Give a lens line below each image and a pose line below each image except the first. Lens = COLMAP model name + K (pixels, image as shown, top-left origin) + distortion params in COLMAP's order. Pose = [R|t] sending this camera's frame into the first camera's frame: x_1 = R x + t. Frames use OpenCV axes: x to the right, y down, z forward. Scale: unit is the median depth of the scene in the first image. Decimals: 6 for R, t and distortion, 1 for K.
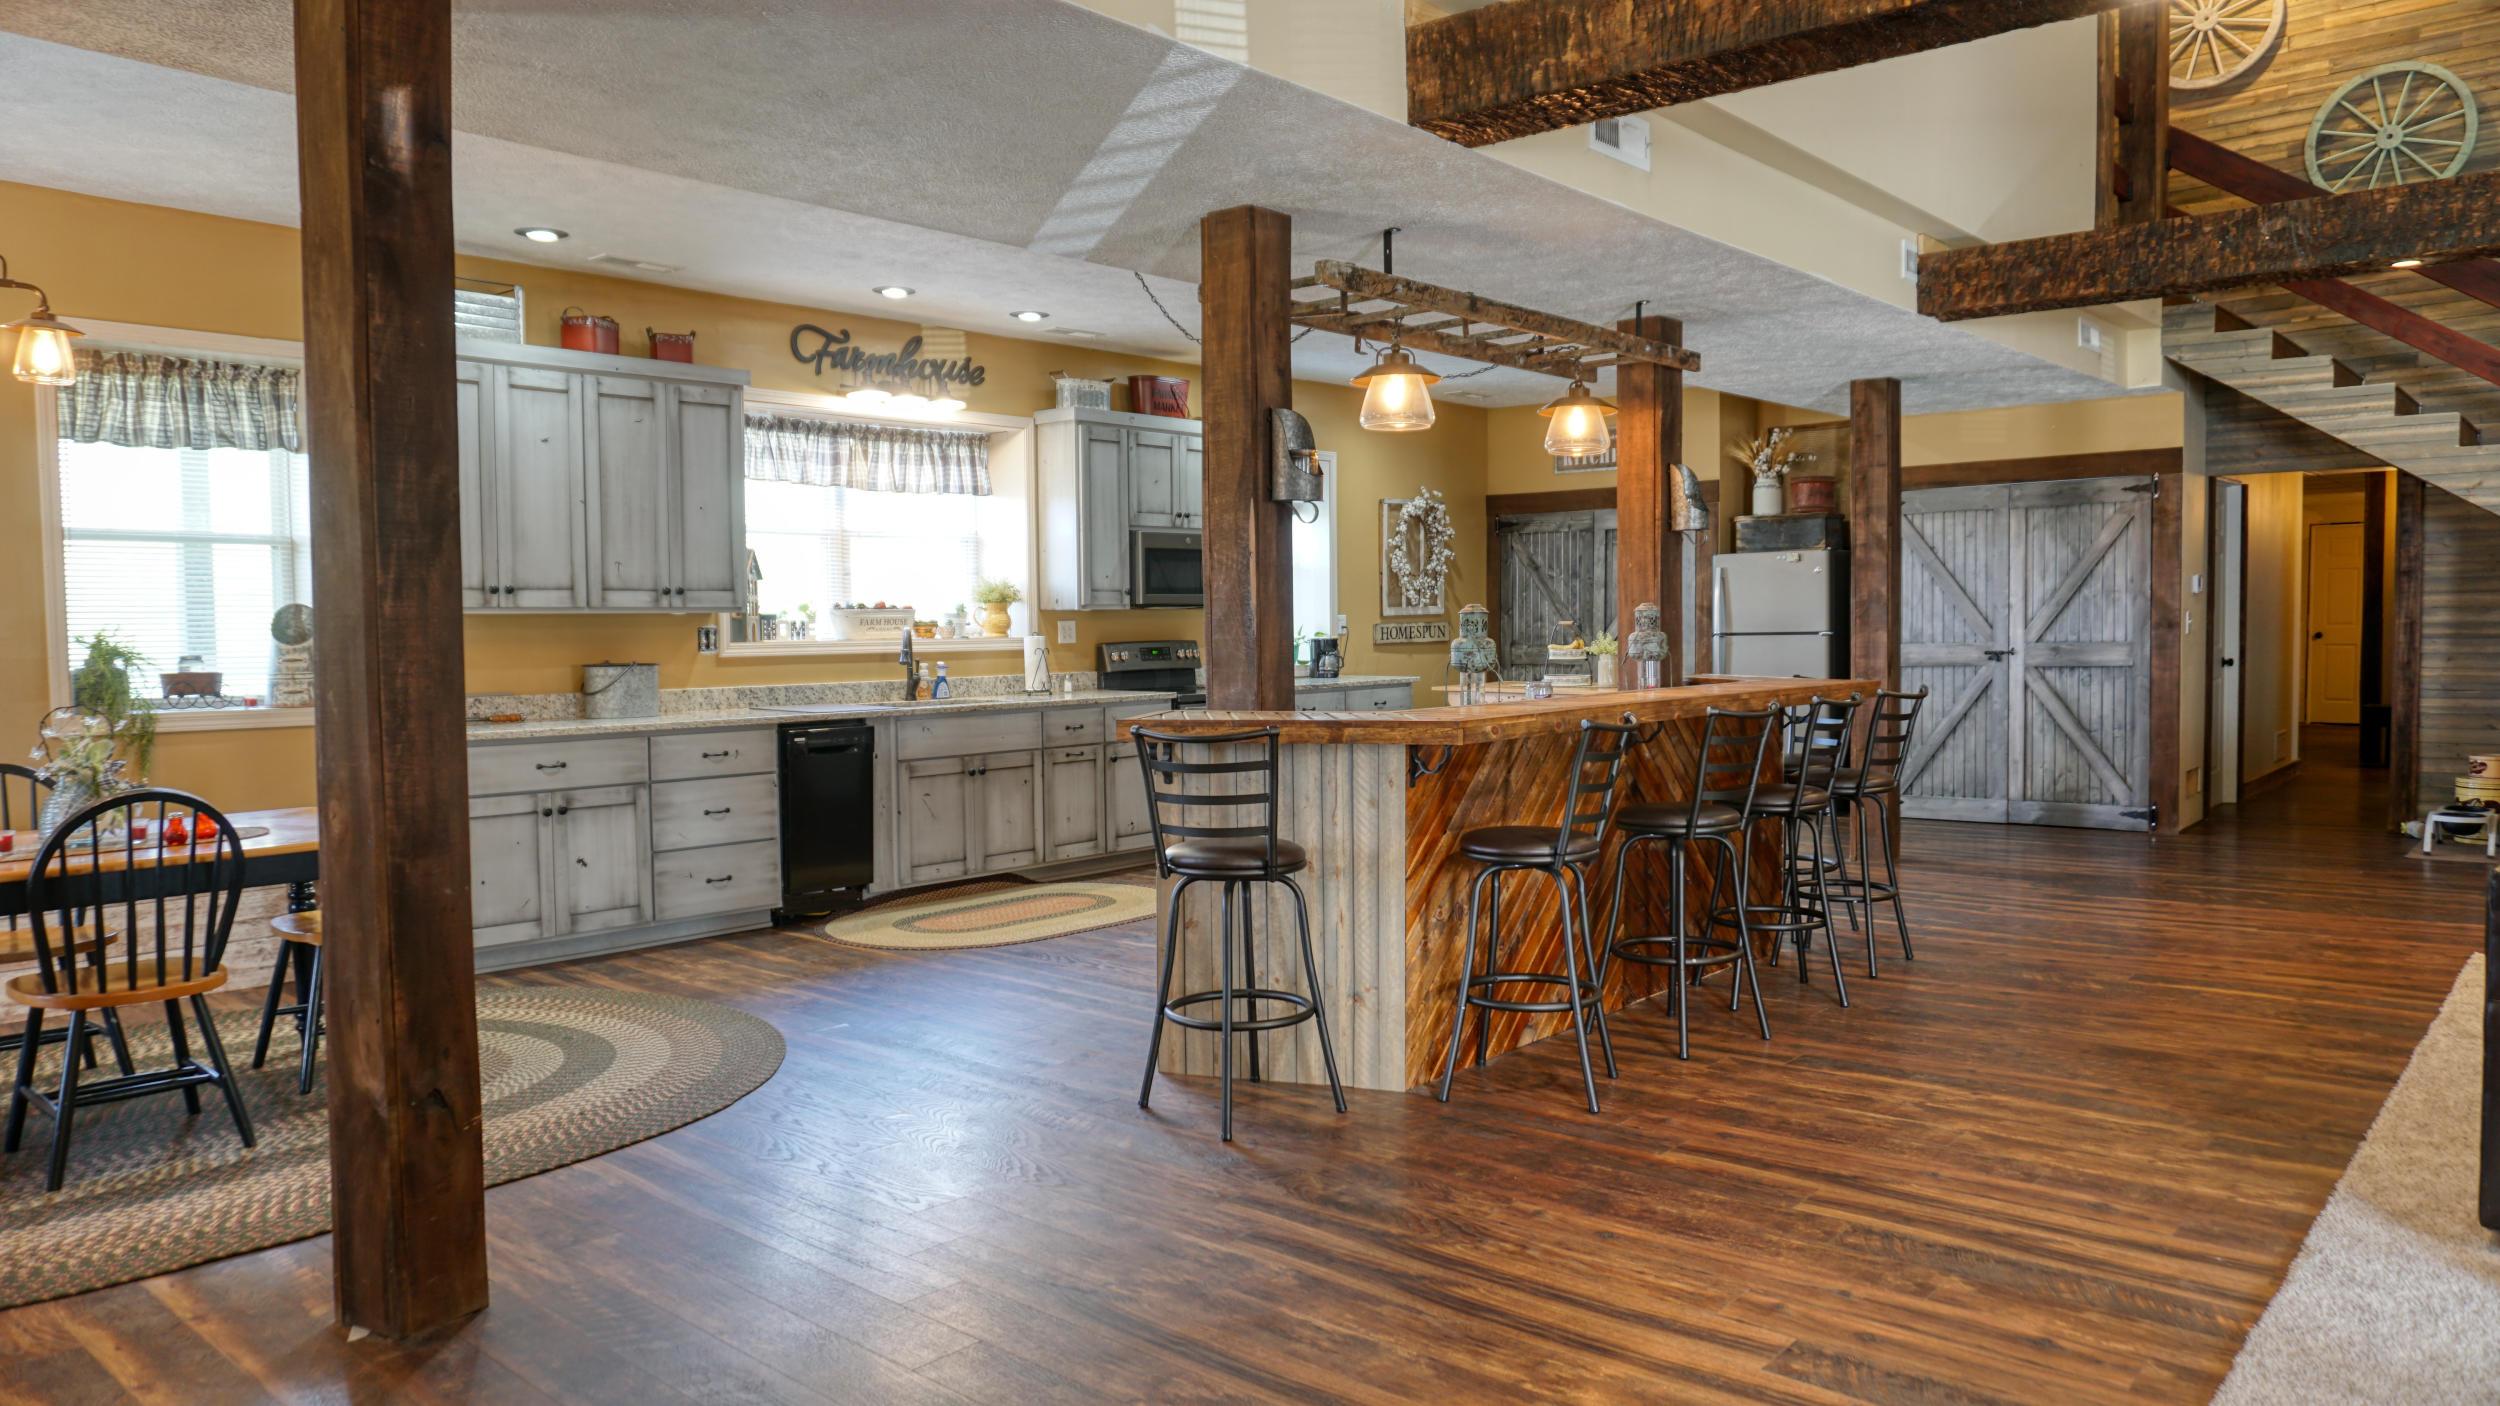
lens RADIAL K [[1658.6, 0, 1249.0], [0, 1658.6, 719.5], [0, 0, 1]] dist [-0.049944, 0.033816]
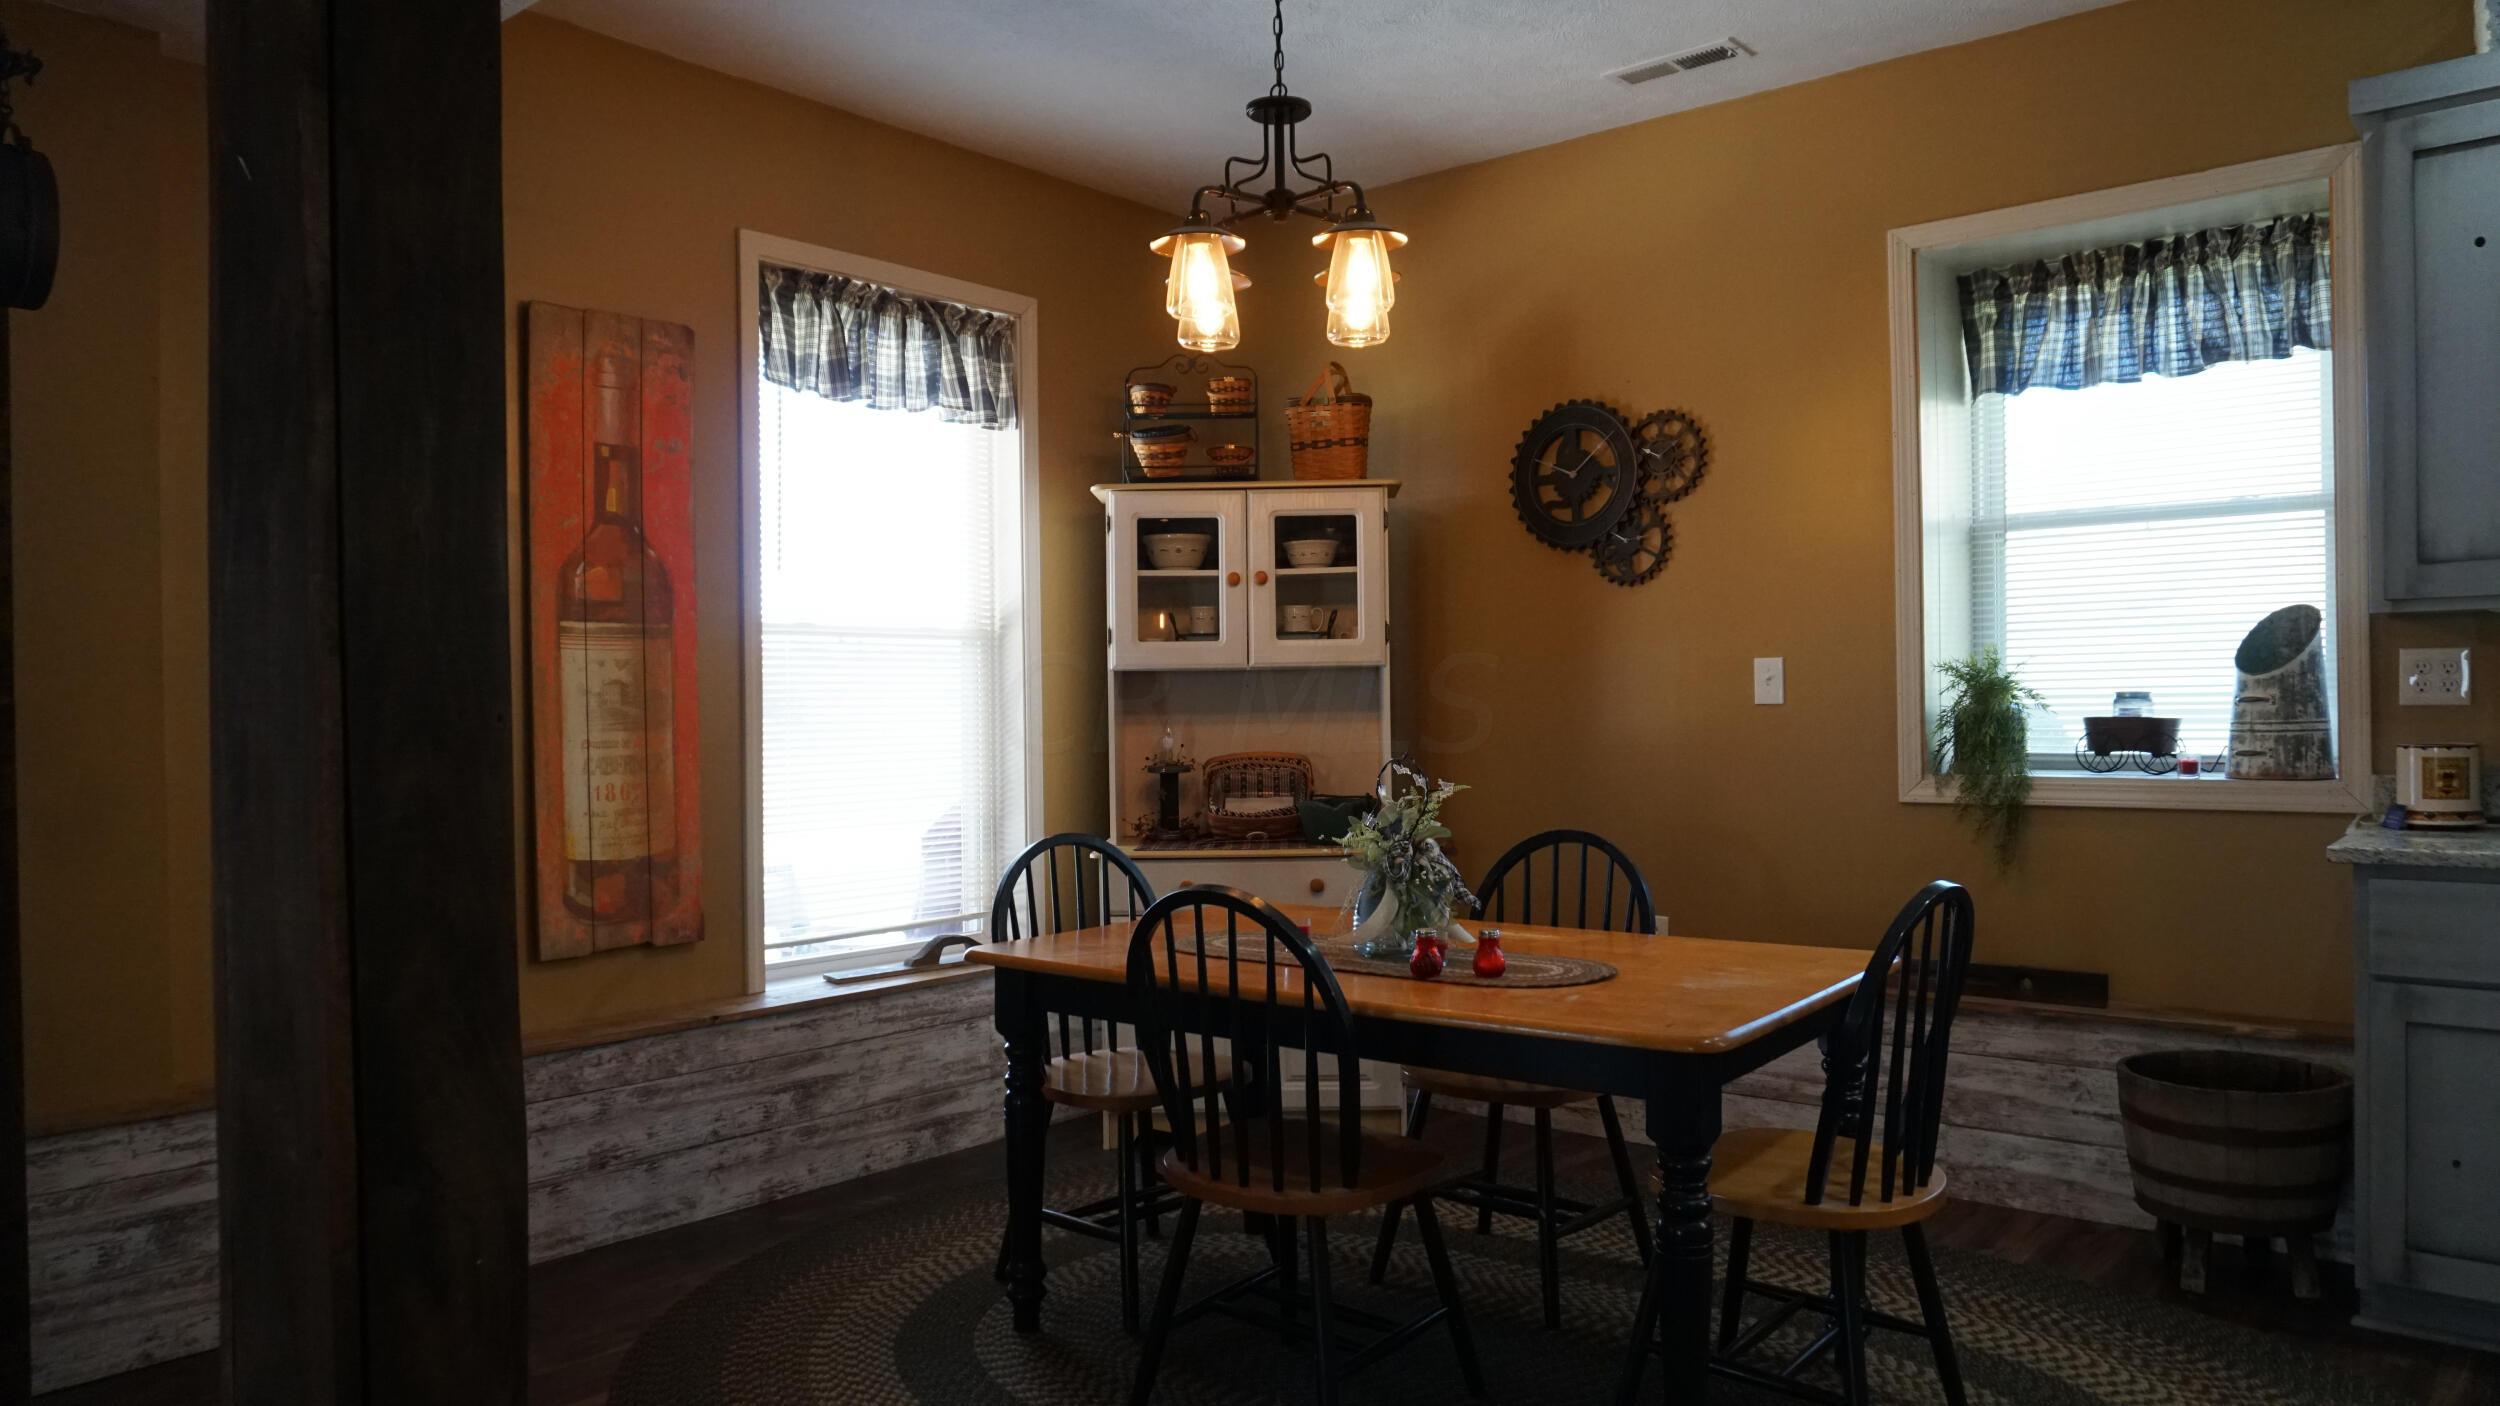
lens RADIAL K [[1658.6, 0, 1245.7], [0, 1658.6, 721.3], [0, 0, 1]] dist [-0.049944, 0.033816]
pose [[0.015581, 0.017157, -0.999731, 0.002295], [-0.042788, 0.998948, 0.016477, -0.016976], [0.998963, 0.042520, 0.016298, 0.471597]]
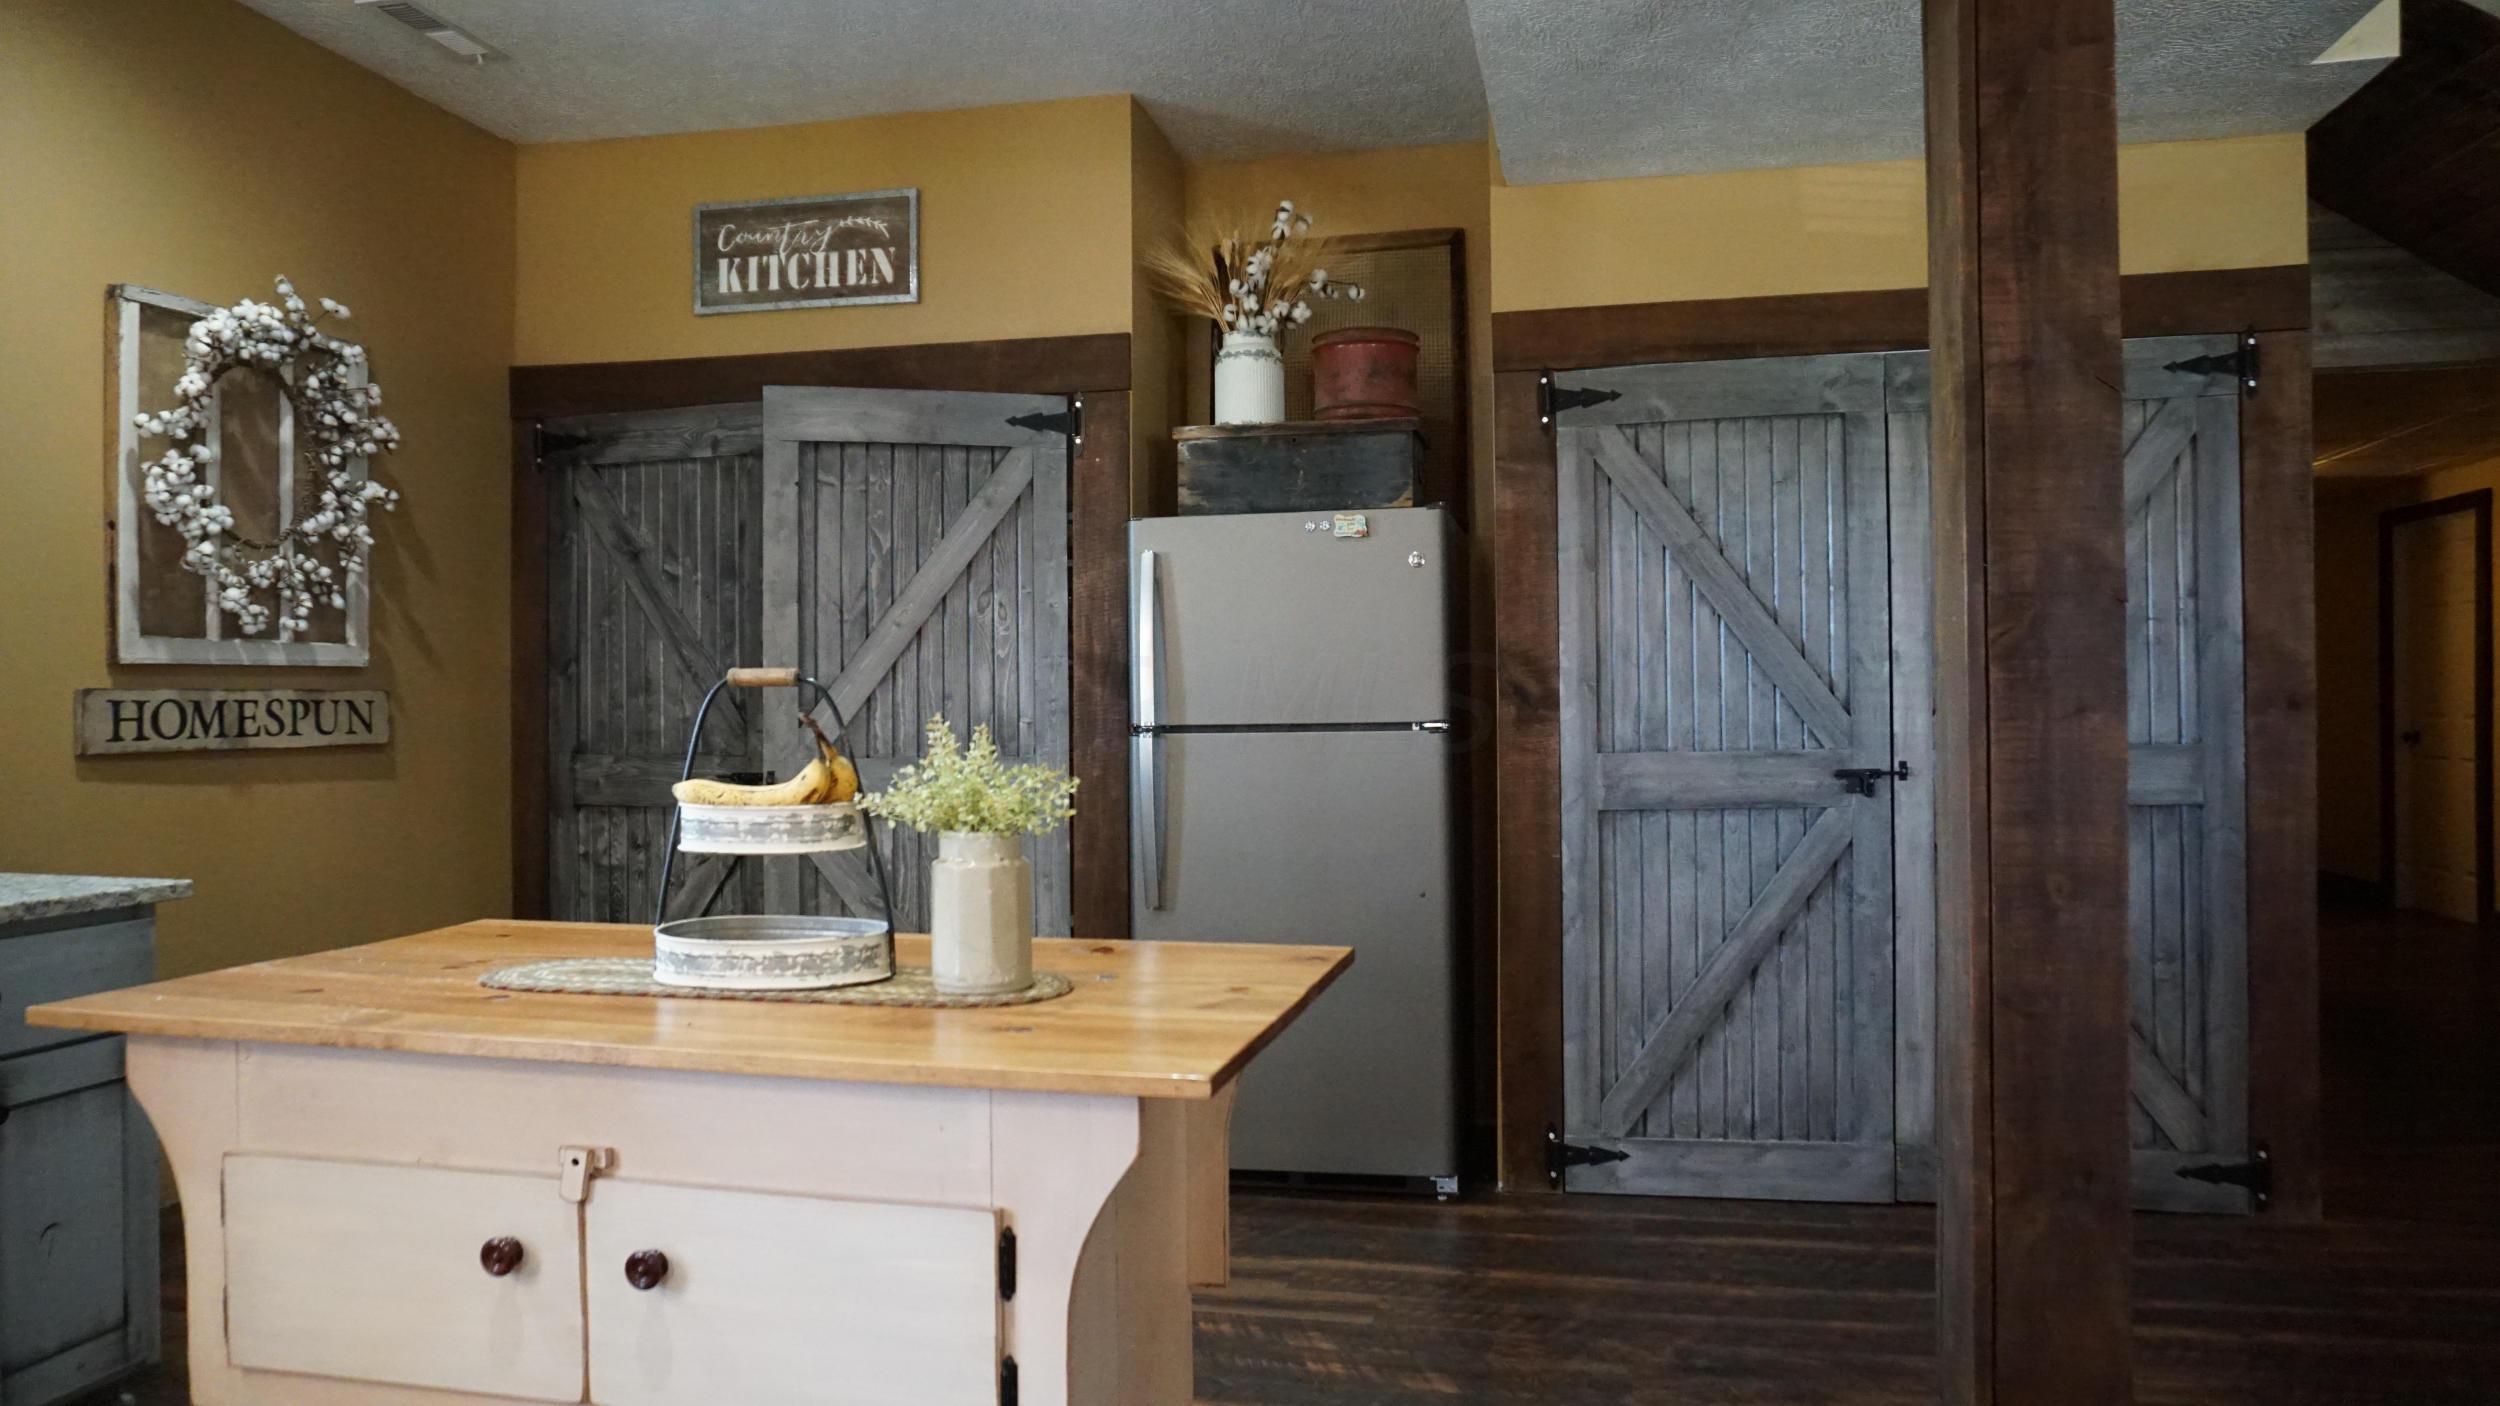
lens RADIAL K [[1658.6, 0, 1246.7], [0, 1658.6, 697.3], [0, 0, 1]] dist [-0.049944, 0.033816]
pose [[0.872253, 0.009468, 0.488963, 0.156873], [0.024794, 0.997671, -0.063548, -0.044750], [-0.488426, 0.067554, 0.869987, 0.865991]]
